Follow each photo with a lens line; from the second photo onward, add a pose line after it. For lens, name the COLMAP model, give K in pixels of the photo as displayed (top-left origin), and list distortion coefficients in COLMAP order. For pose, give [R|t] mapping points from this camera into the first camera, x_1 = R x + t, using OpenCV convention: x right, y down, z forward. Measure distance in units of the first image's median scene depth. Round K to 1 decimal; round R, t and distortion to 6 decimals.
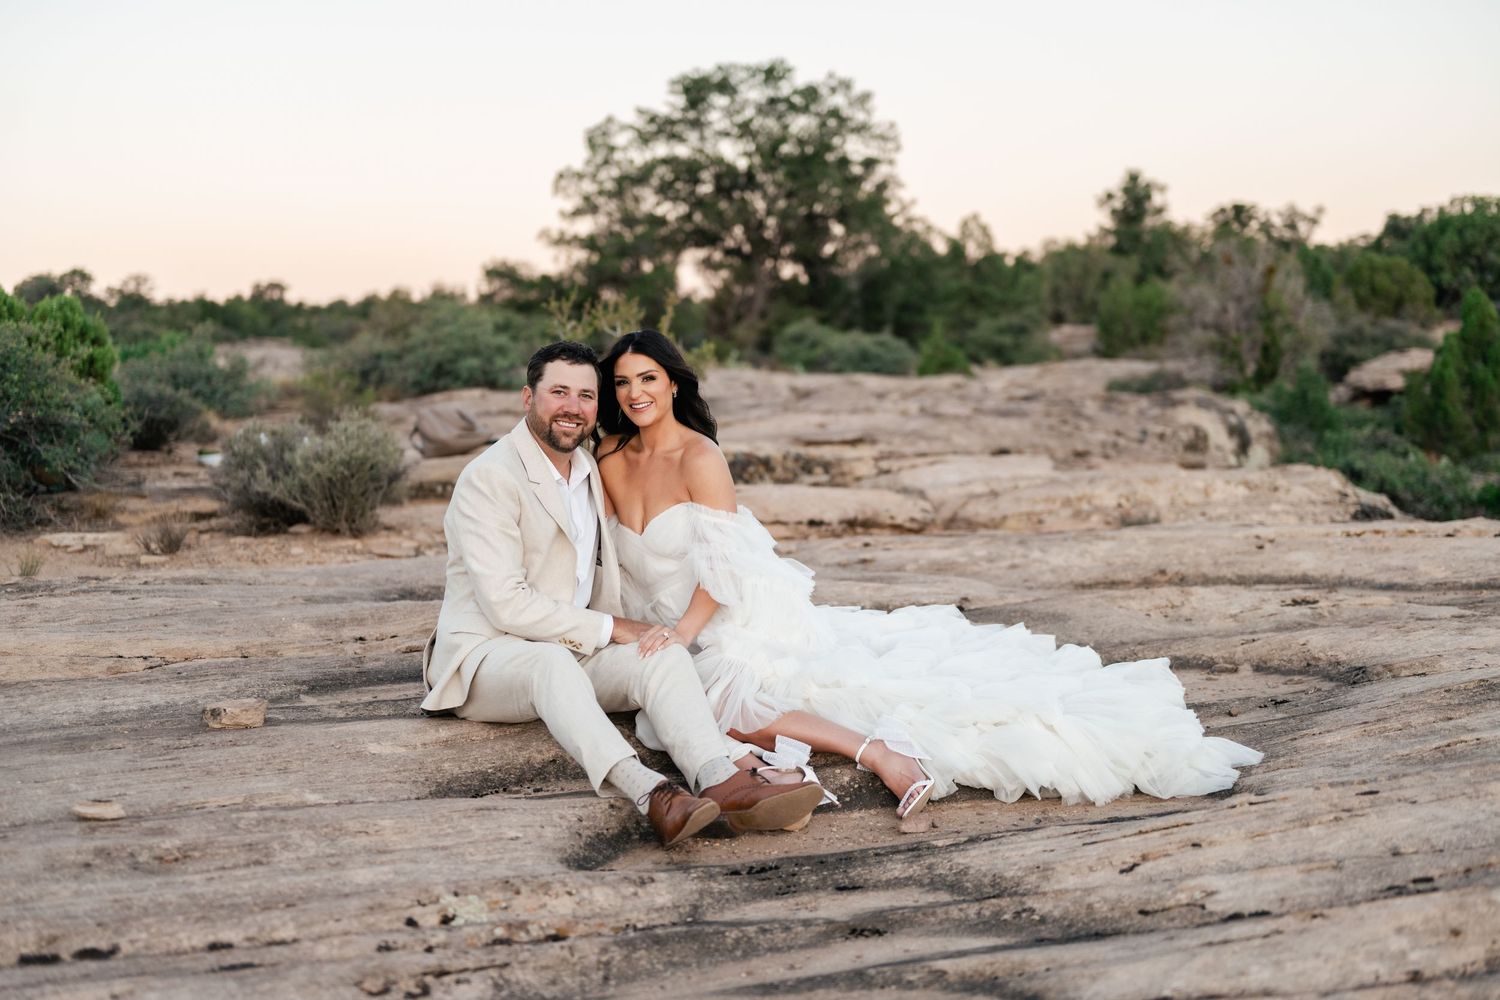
lens RADIAL K [[2165.2, 0, 750.0], [0, 2165.2, 500.0], [0, 0, 1]] dist [0.024713, -0.076162]
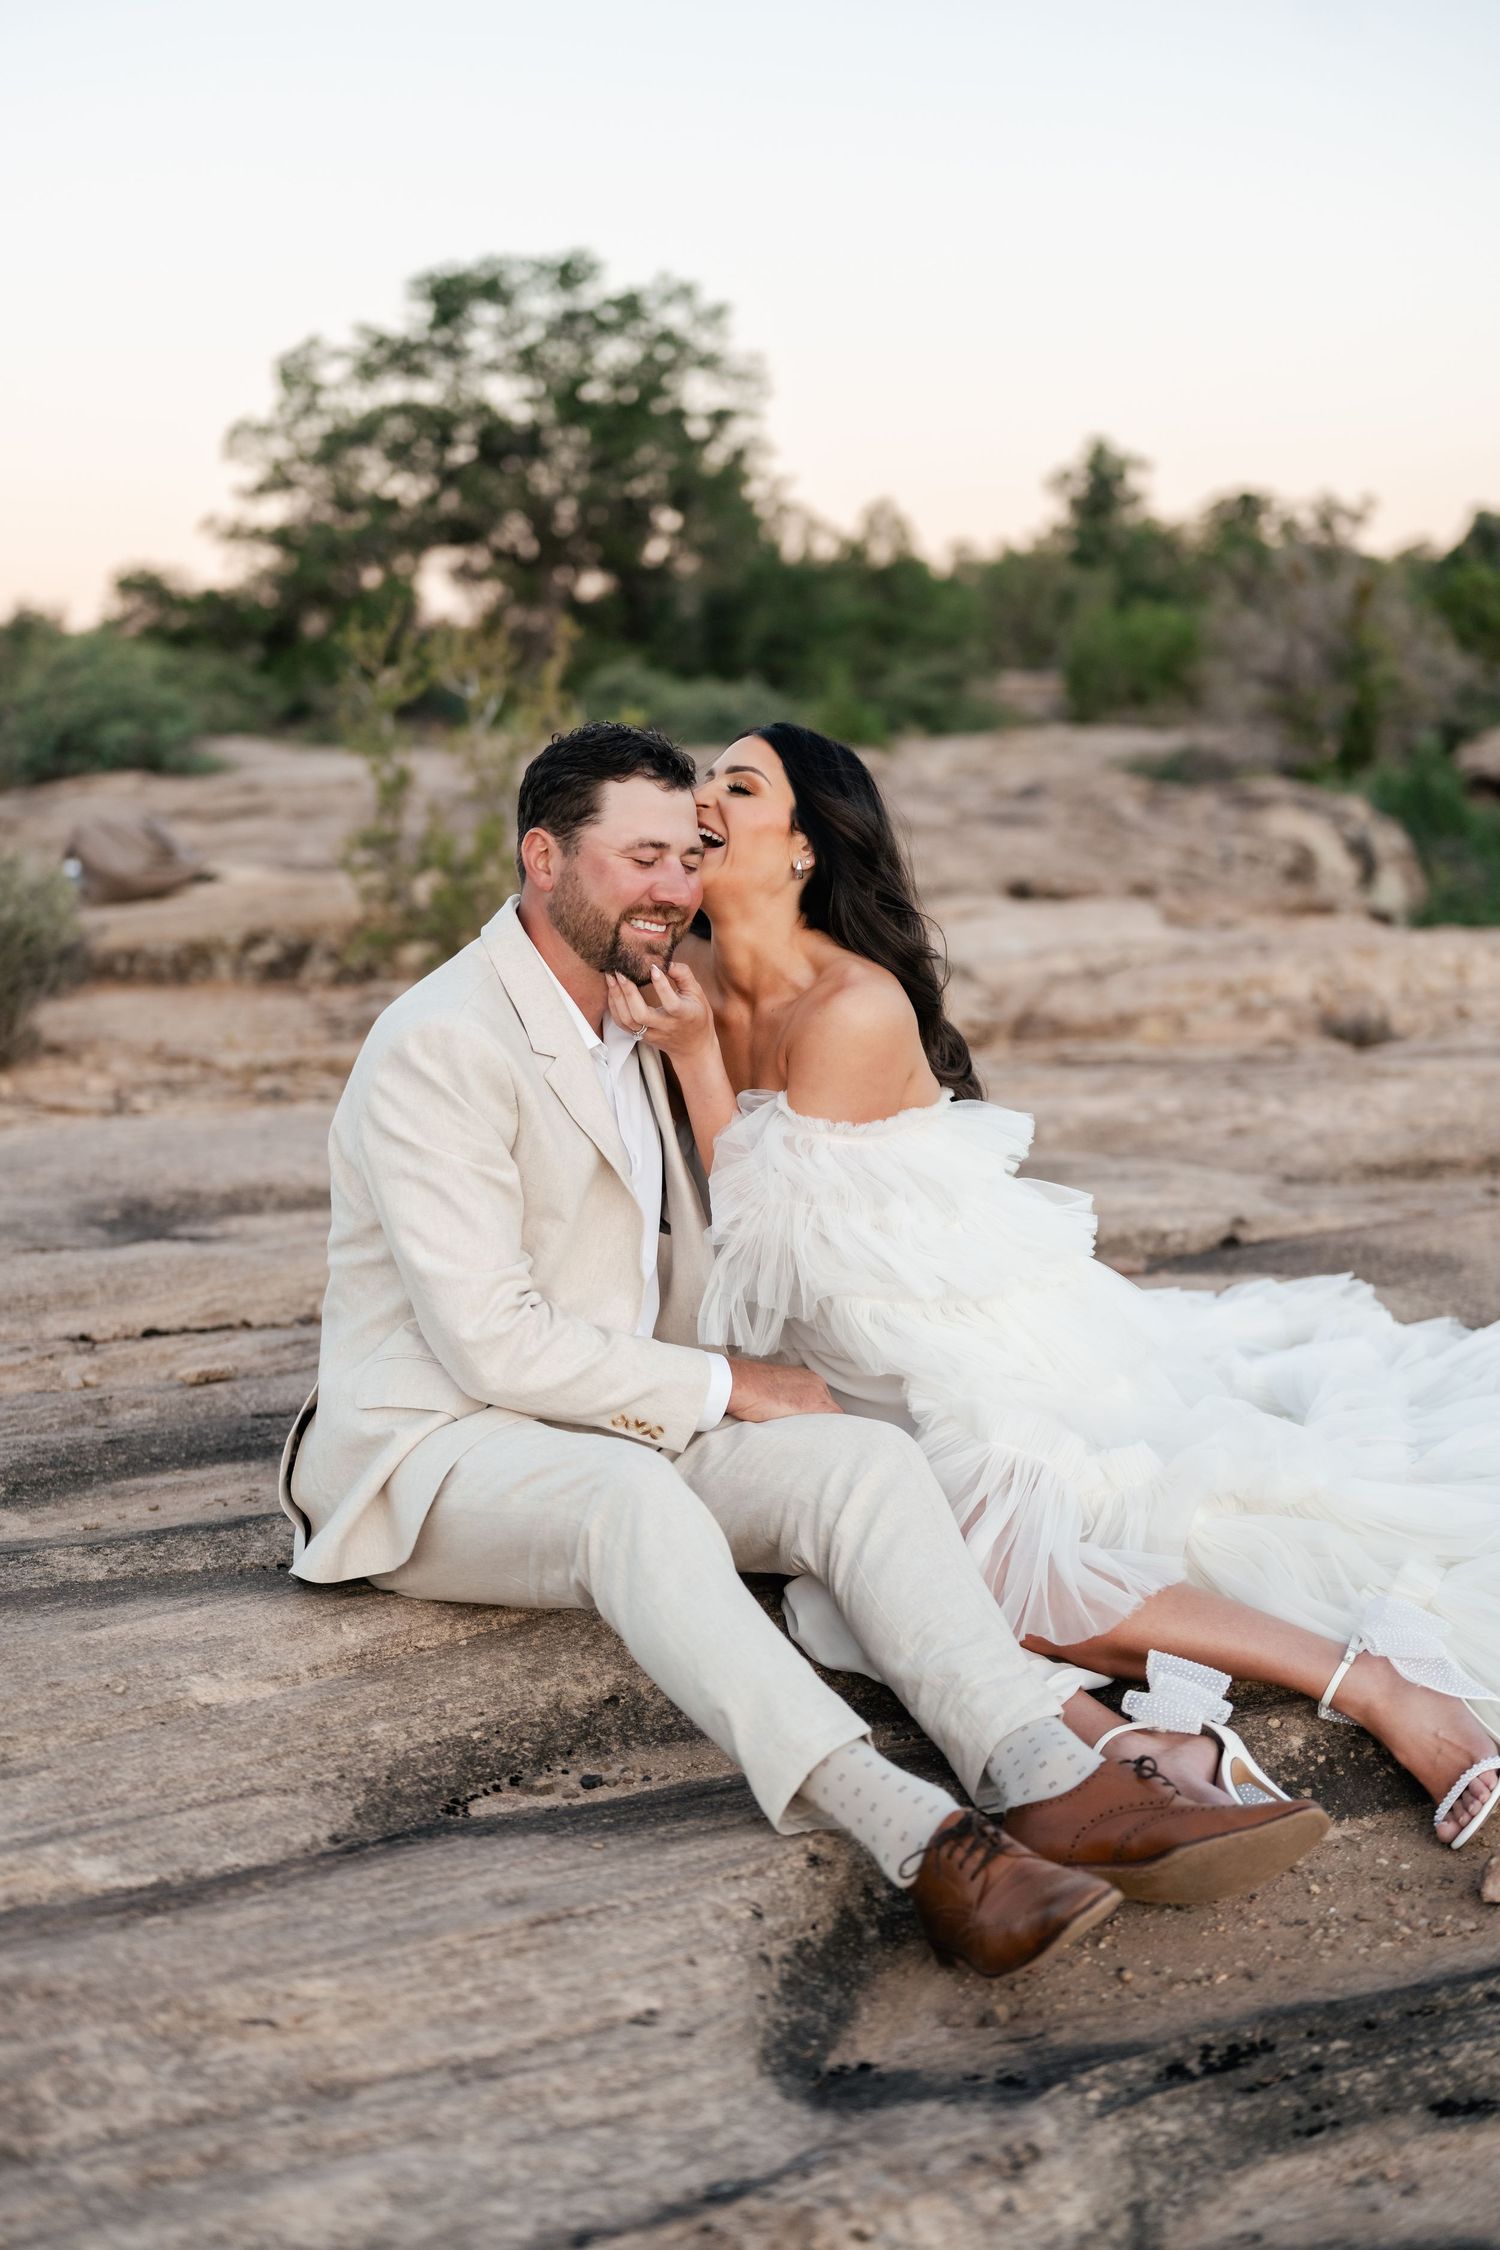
lens RADIAL K [[3247.8, 0, 750.0], [0, 3247.8, 1125.0], [0, 0, 1]] dist [0.024713, -0.076162]
pose [[0.997104, -0.003436, 0.075979, -0.014220], [-0.001017, 0.998288, 0.058488, -0.004182], [-0.076049, -0.058396, 0.995393, 0.044859]]
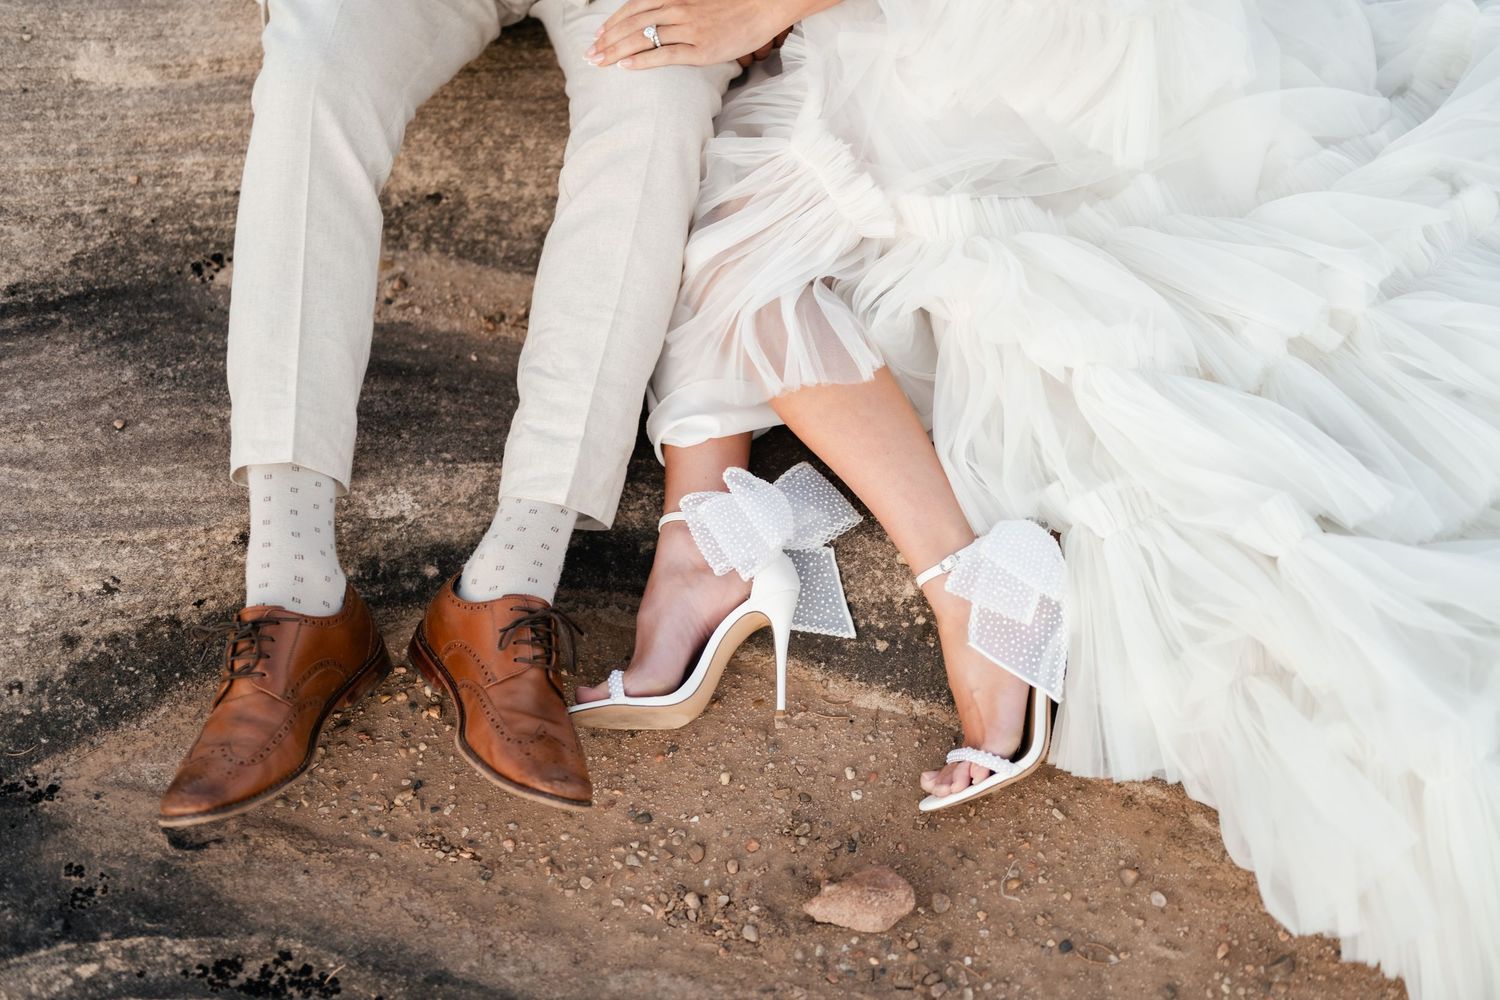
lens RADIAL K [[2165.2, 0, 750.0], [0, 2165.2, 500.0], [0, 0, 1]] dist [0.024713, -0.076162]
pose [[0.786079, 0.469110, -0.402512, 0.021462], [-0.026094, 0.675784, 0.736637, -0.021310], [0.617575, -0.568552, 0.543461, 0.096344]]
